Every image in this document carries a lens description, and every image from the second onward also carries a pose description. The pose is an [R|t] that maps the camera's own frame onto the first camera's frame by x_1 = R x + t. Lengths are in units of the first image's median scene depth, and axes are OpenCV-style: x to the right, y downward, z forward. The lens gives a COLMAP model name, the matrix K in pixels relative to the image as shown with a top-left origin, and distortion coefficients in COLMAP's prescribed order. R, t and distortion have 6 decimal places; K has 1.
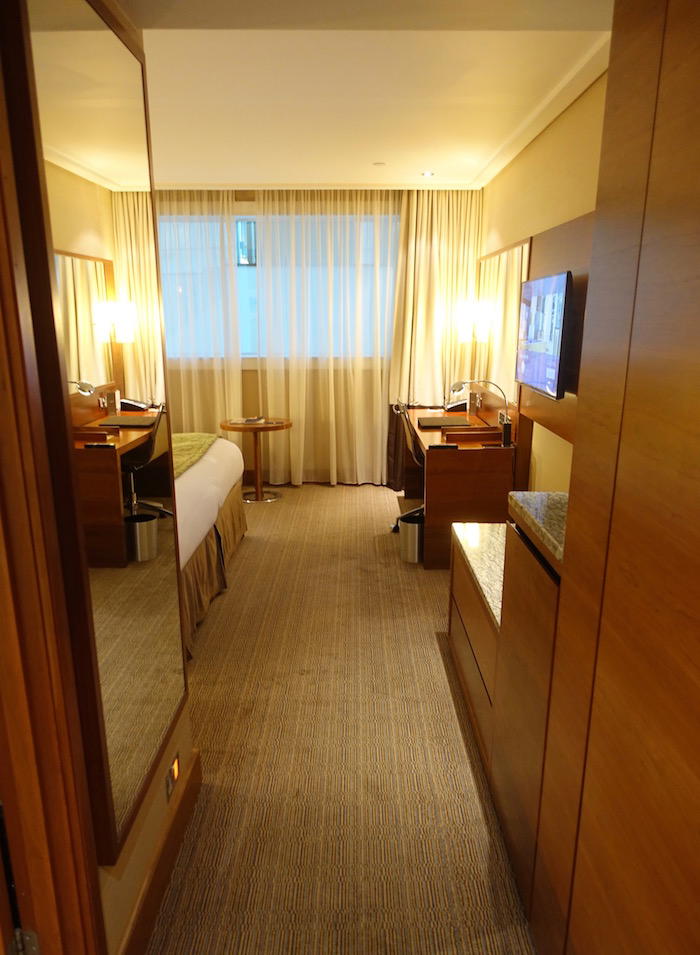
lens RADIAL K [[724.5, 0, 349.9], [0, 724.5, 534.3], [0, 0, 1]] dist [0.000196, -0.000224]
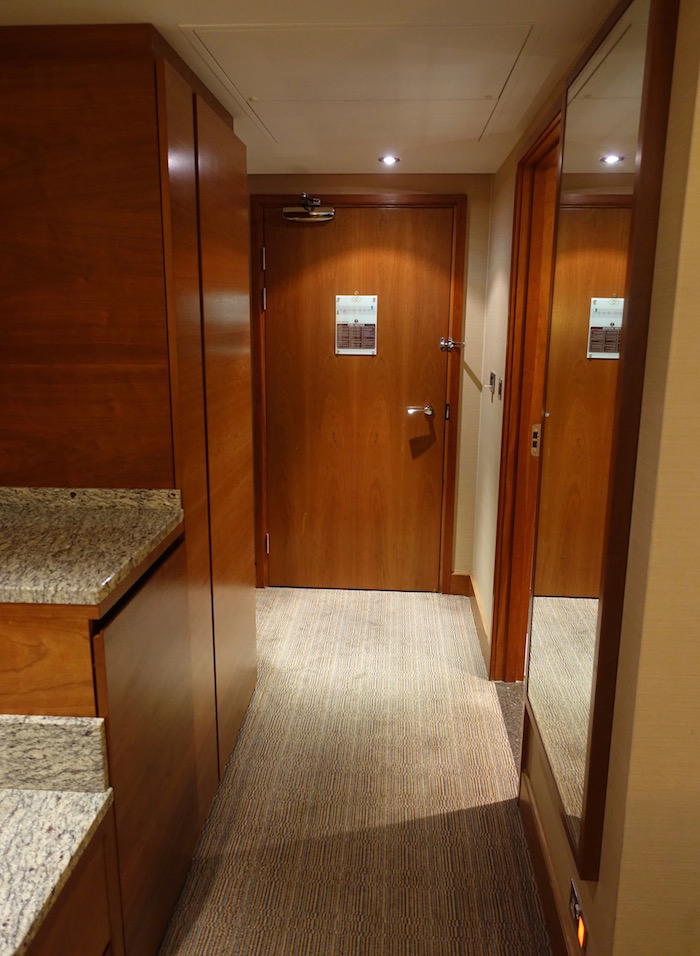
lens RADIAL K [[748.1, 0, 350.0], [0, 748.1, 478.0], [0, 0, 1]] dist [-0.001213, -0.000434]
pose [[-0.997846, -0.022600, 0.061576, -0.026593], [0.010663, 0.870393, 0.492243, -0.280339], [-0.064720, 0.491839, -0.868277, 0.900546]]
